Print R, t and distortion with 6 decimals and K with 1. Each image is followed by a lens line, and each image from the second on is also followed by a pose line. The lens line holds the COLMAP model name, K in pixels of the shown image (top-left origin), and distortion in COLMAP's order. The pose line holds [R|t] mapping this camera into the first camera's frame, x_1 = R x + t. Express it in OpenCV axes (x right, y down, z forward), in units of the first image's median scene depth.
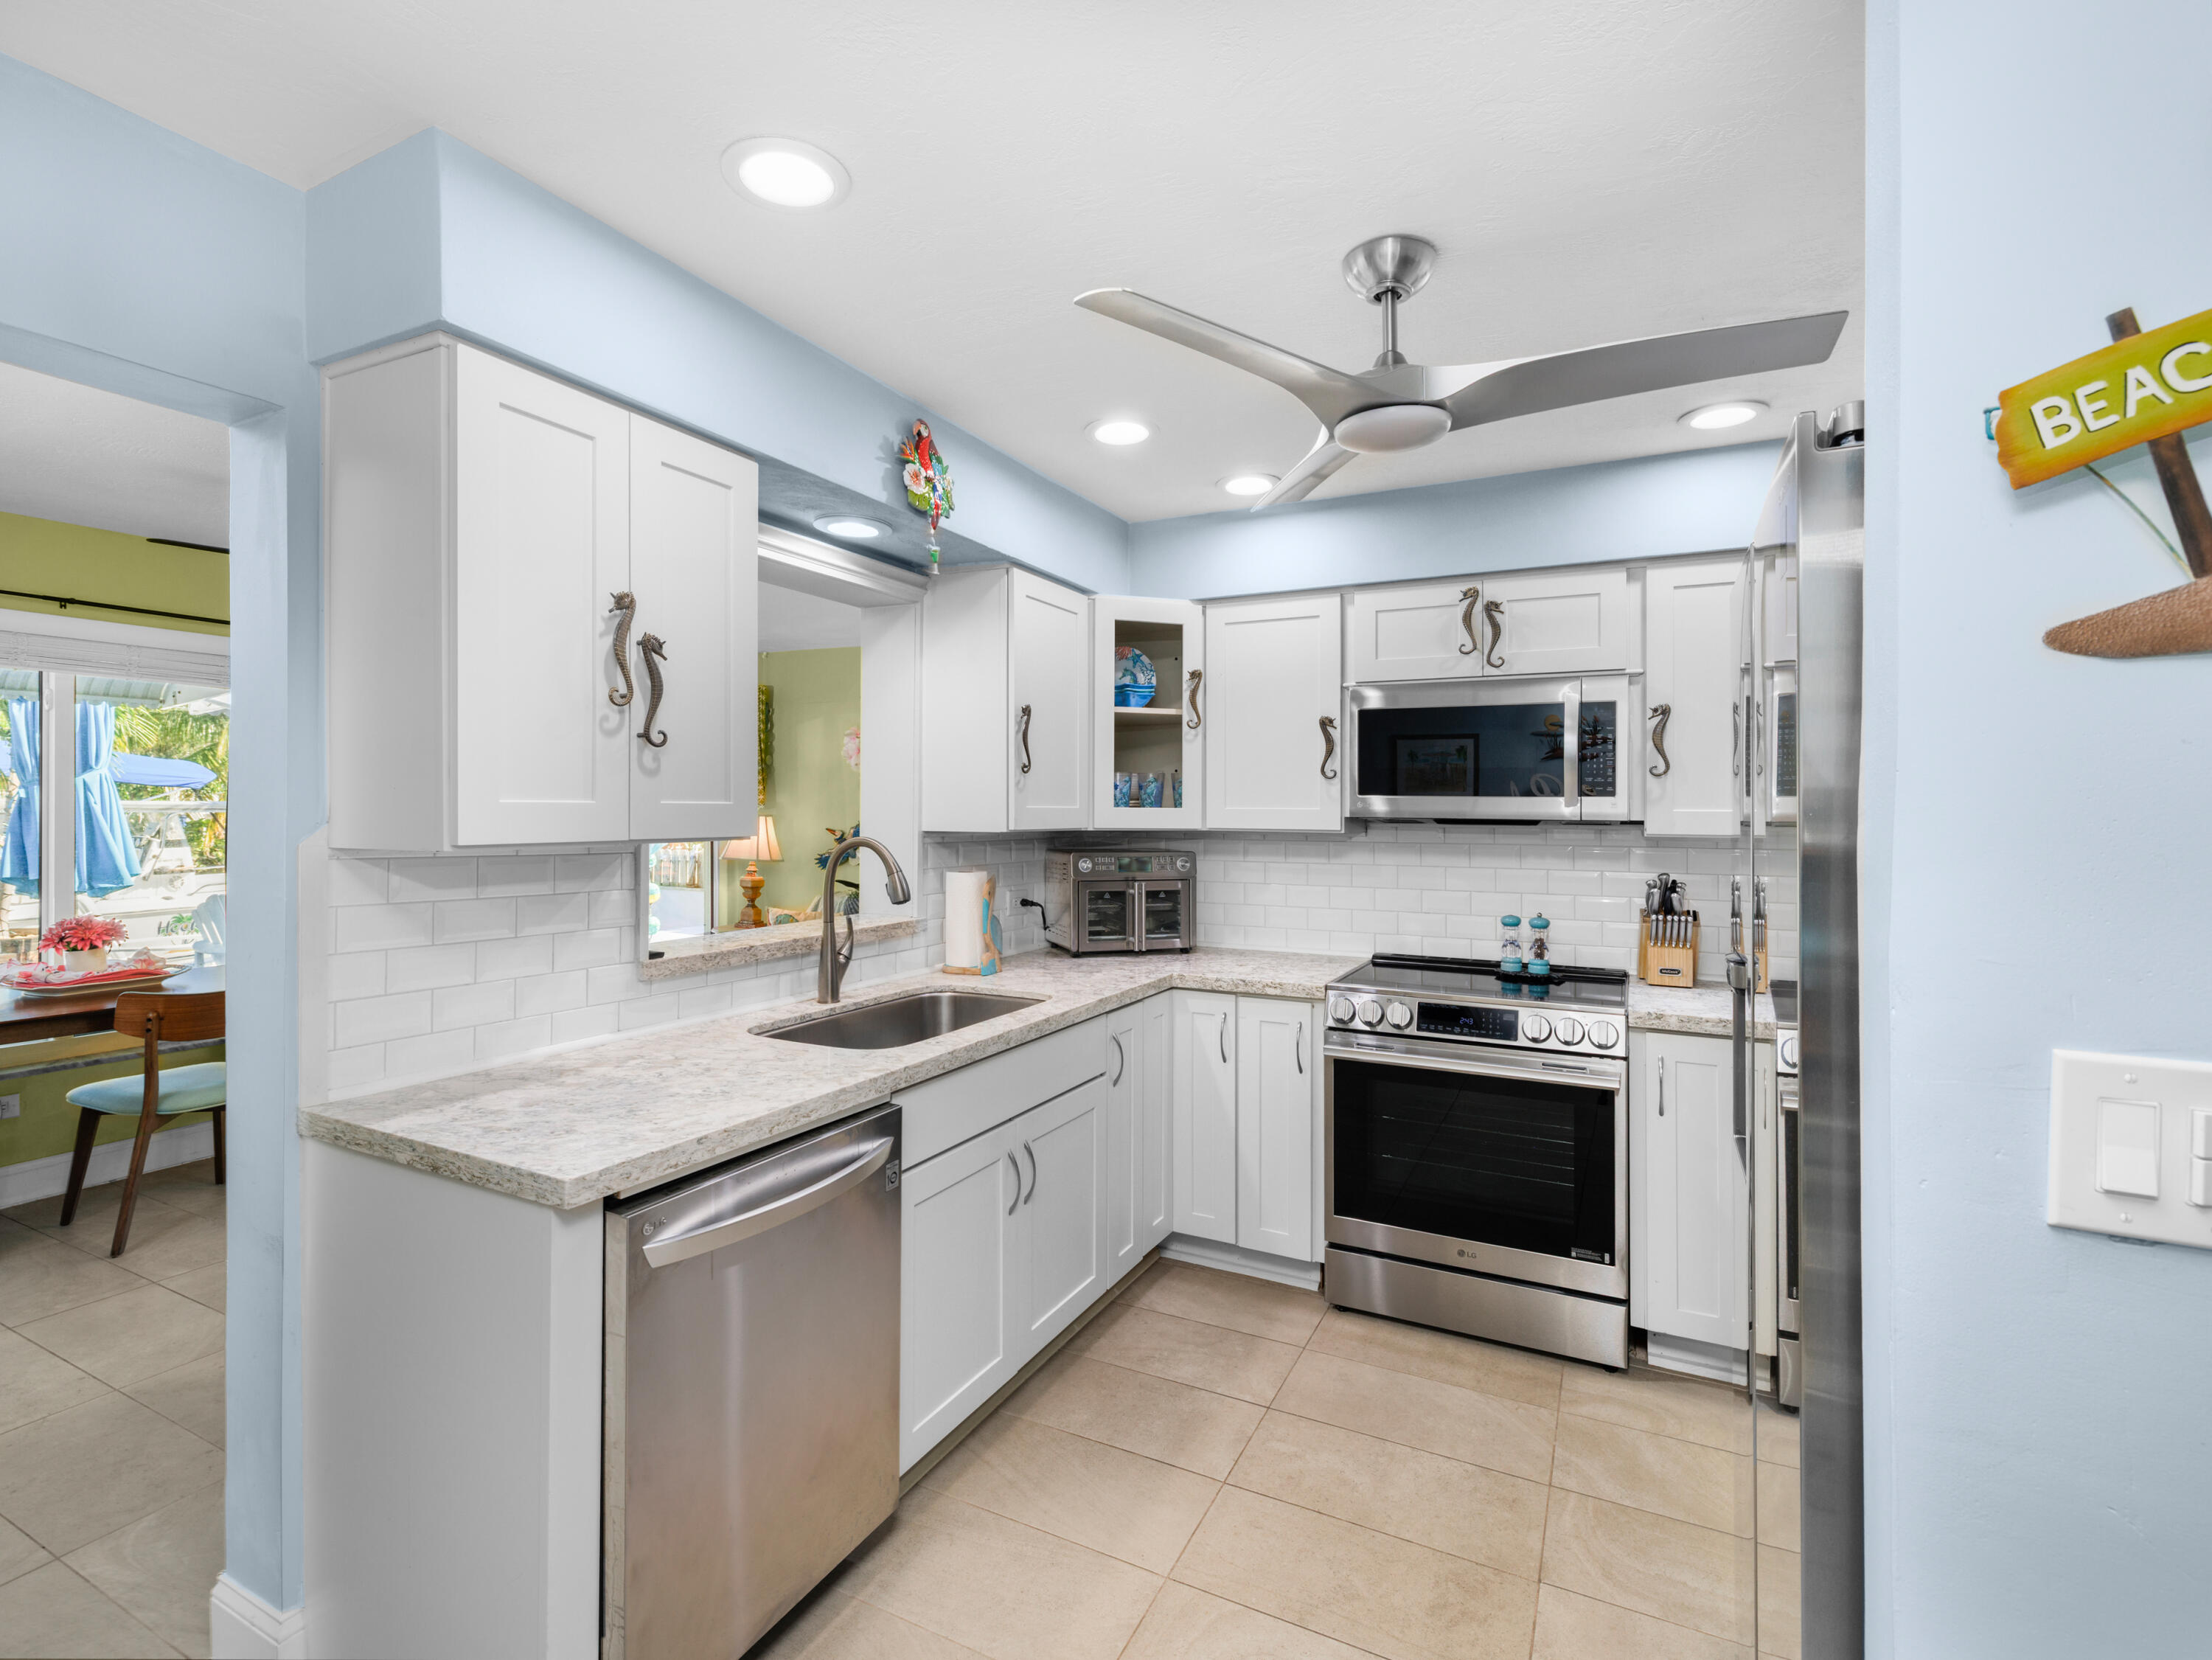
lens RADIAL K [[1032.7, 0, 1098.4], [0, 1032.7, 811.2], [0, 0, 1]] dist [-0.001549, 0.000507]
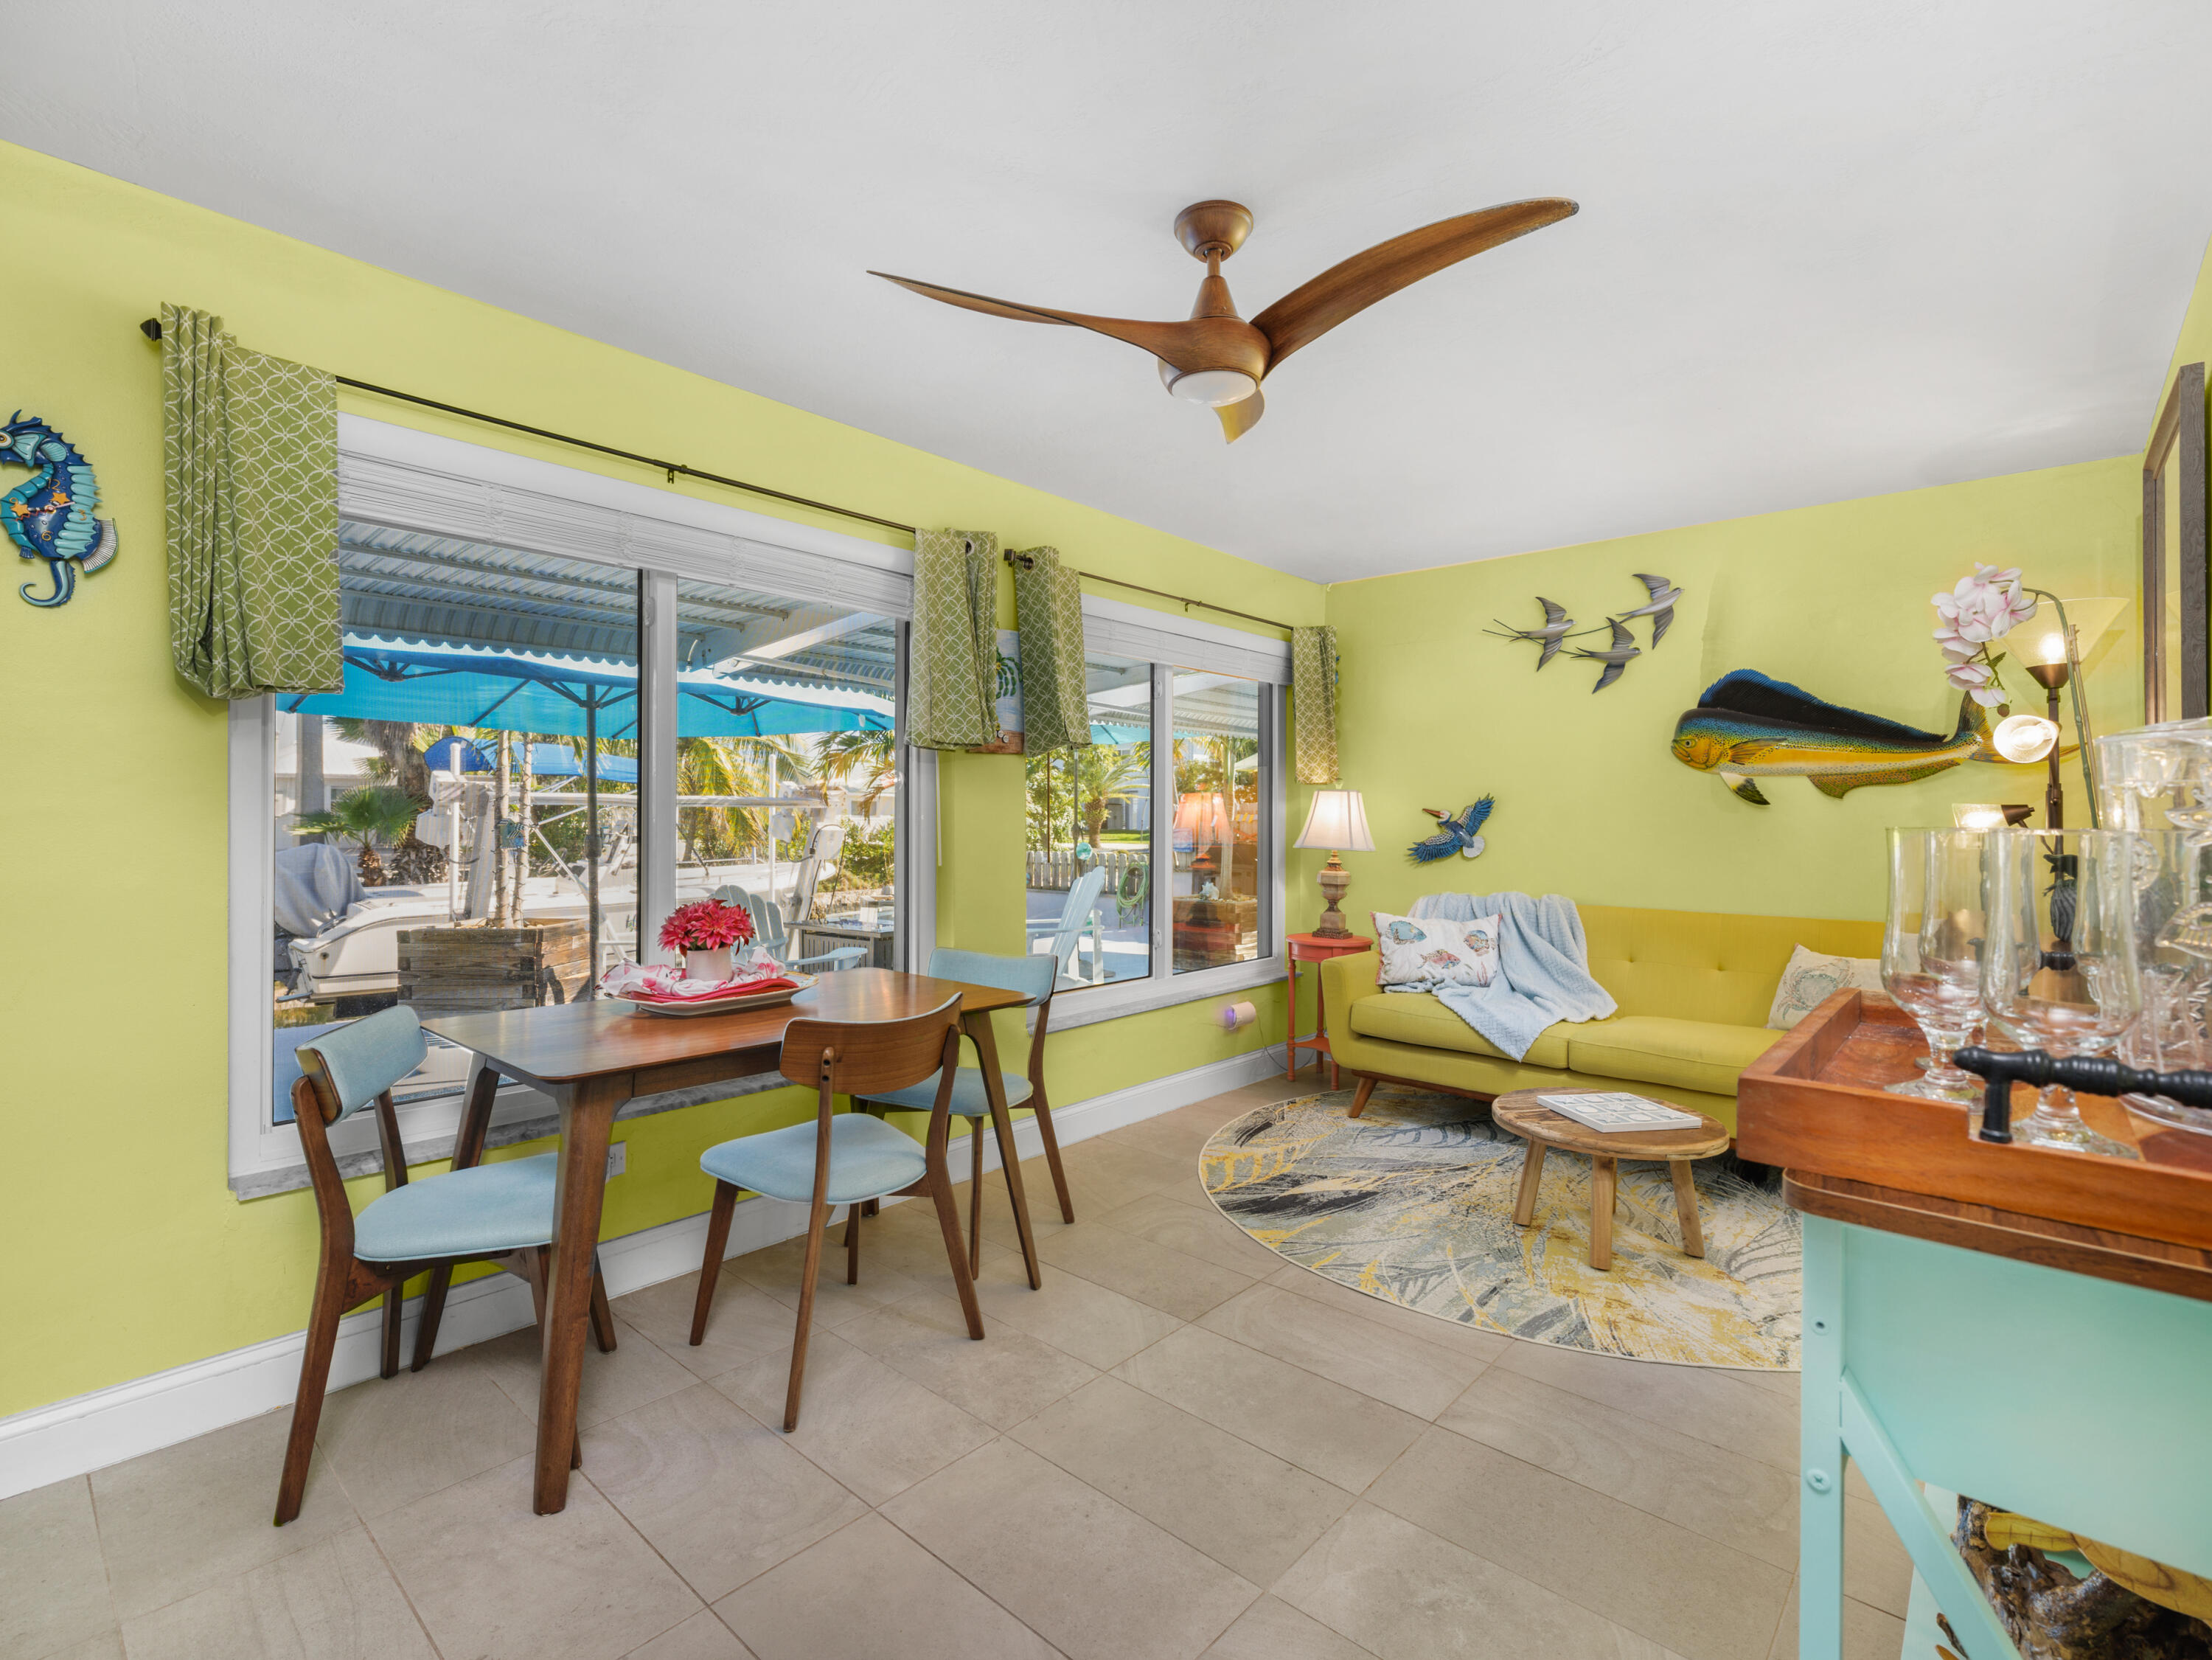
lens RADIAL K [[1032.7, 0, 1098.4], [0, 1032.7, 811.2], [0, 0, 1]] dist [-0.001549, 0.000507]
pose [[0.963894, -0.008005, -0.266166, -0.906712], [0.005408, 0.999930, -0.010488, 0.083104], [0.266231, 0.008670, 0.963870, 0.657102]]
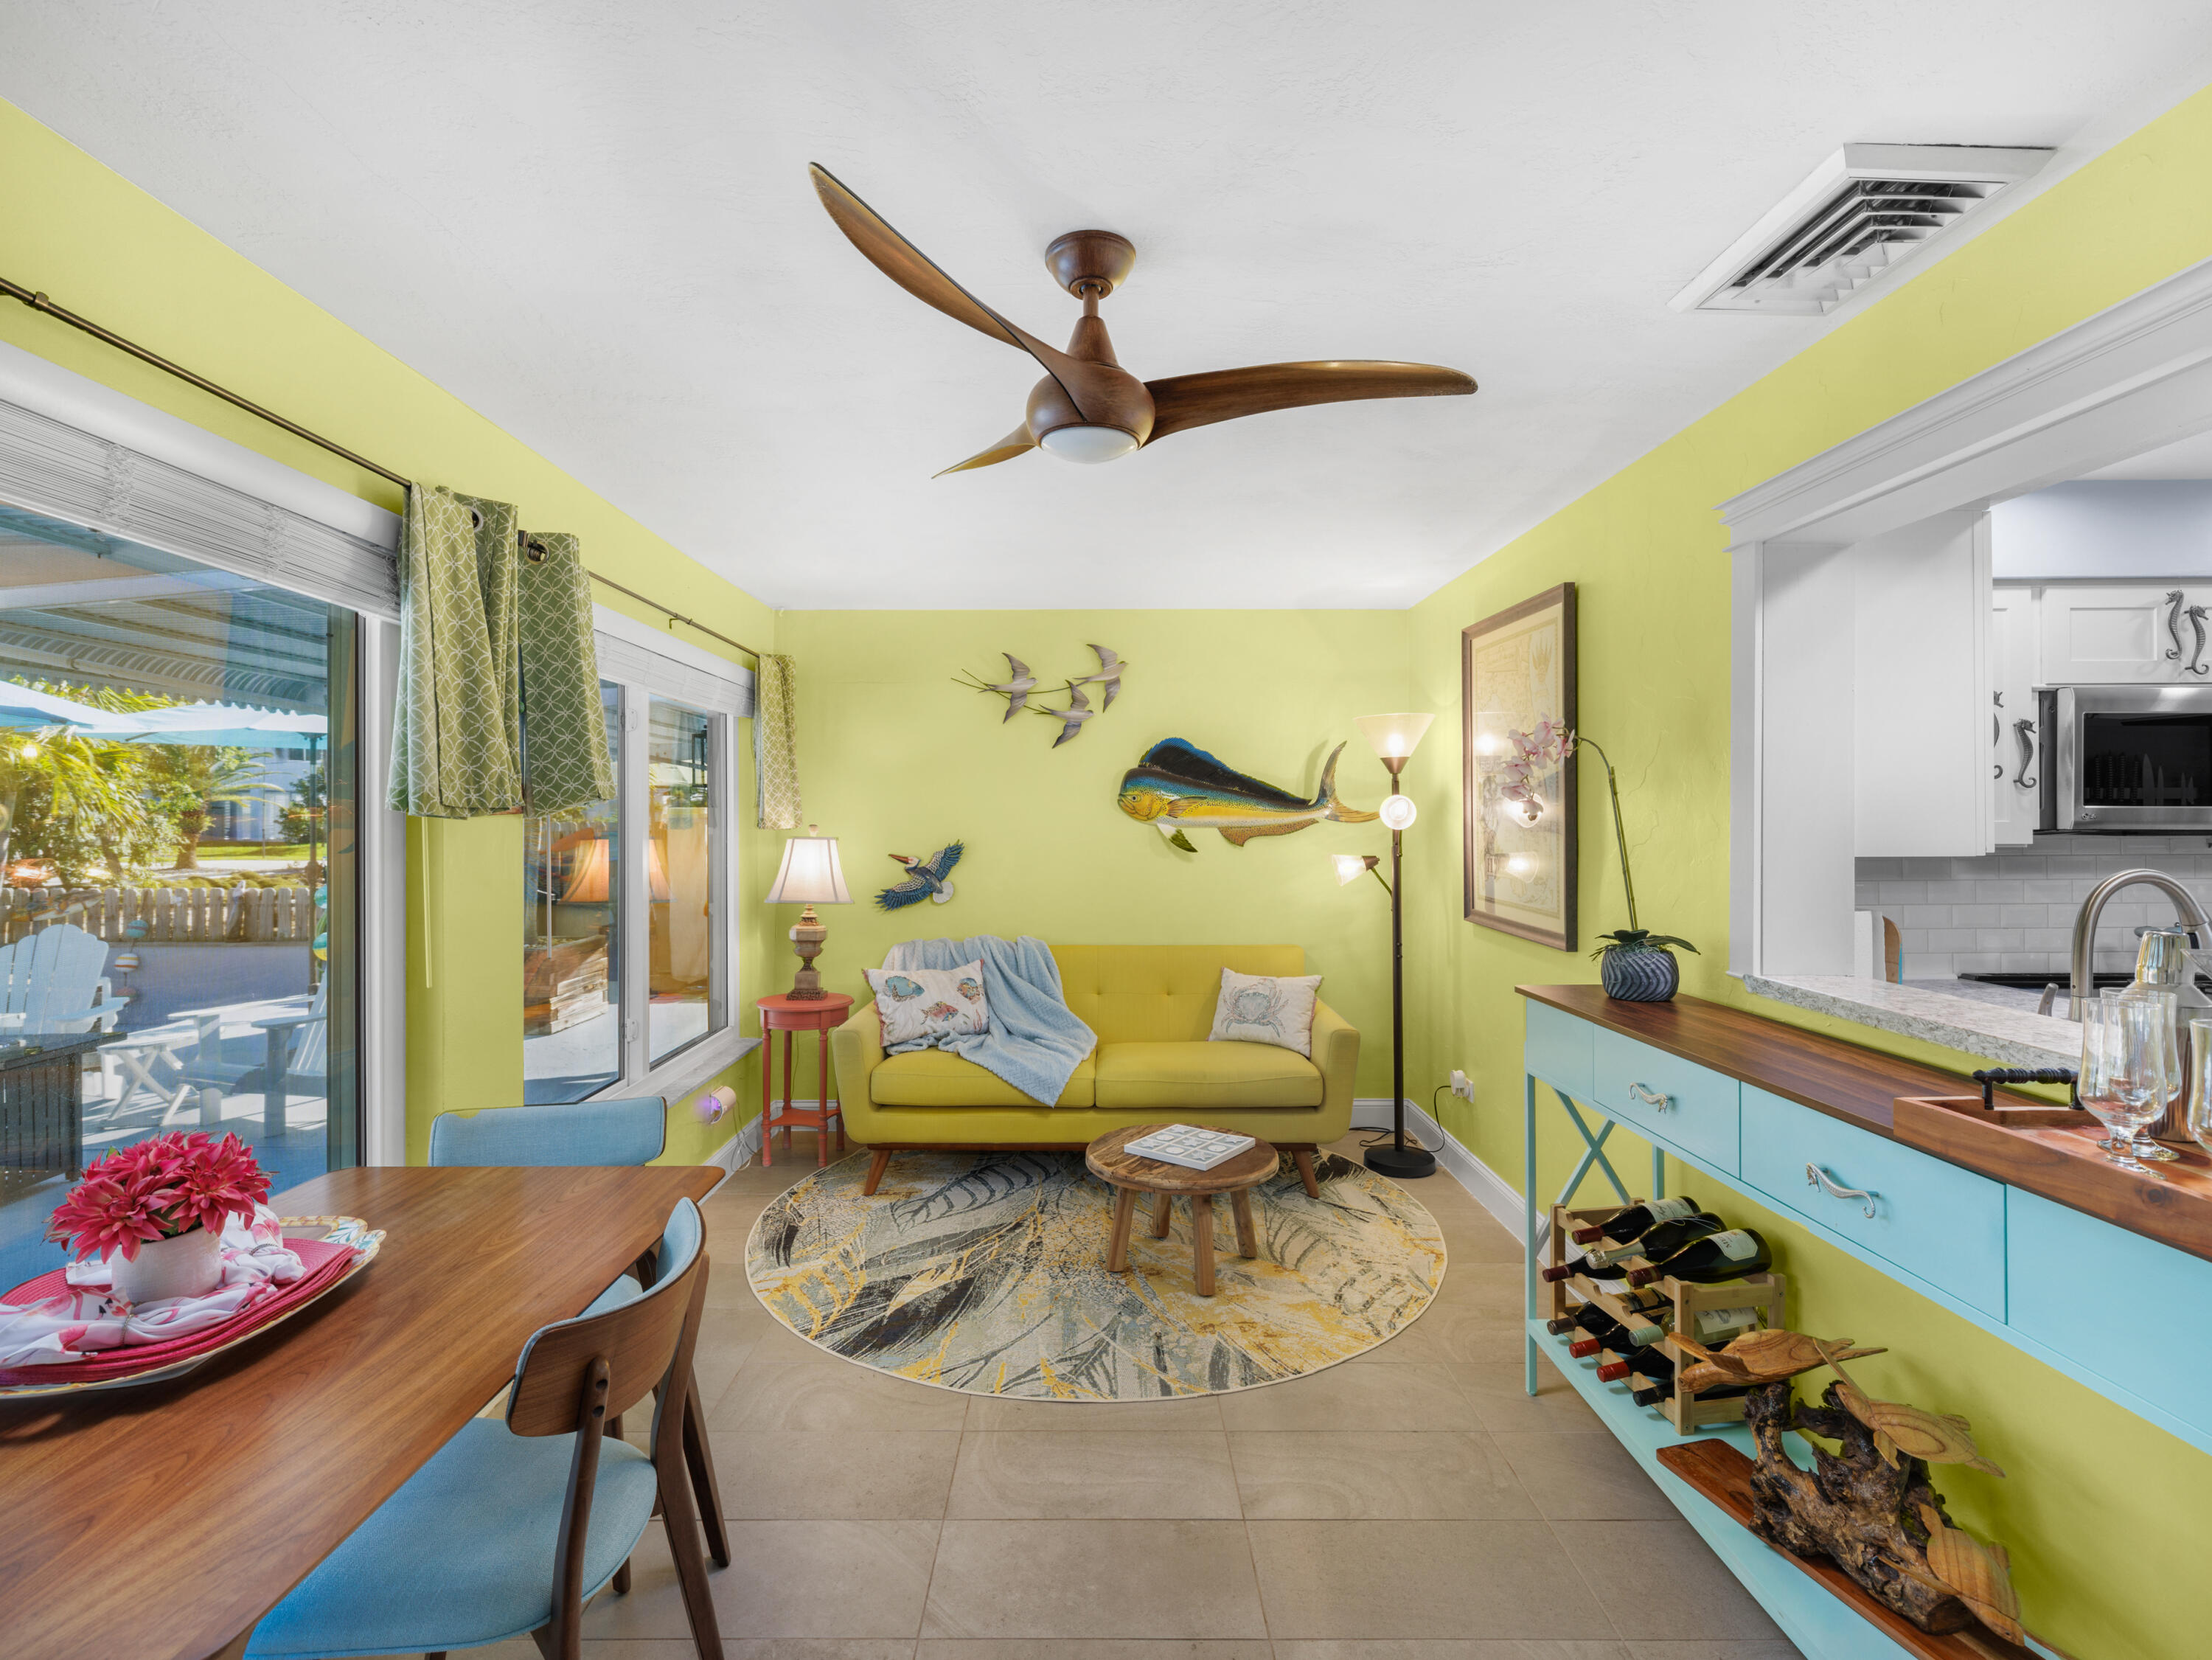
lens RADIAL K [[1032.7, 0, 1098.4], [0, 1032.7, 811.2], [0, 0, 1]] dist [-0.001549, 0.000507]
pose [[0.893414, -0.008162, 0.449161, -1.453212], [0.012105, 0.999909, -0.005907, -0.023651], [-0.449072, 0.010714, 0.893431, 0.871965]]
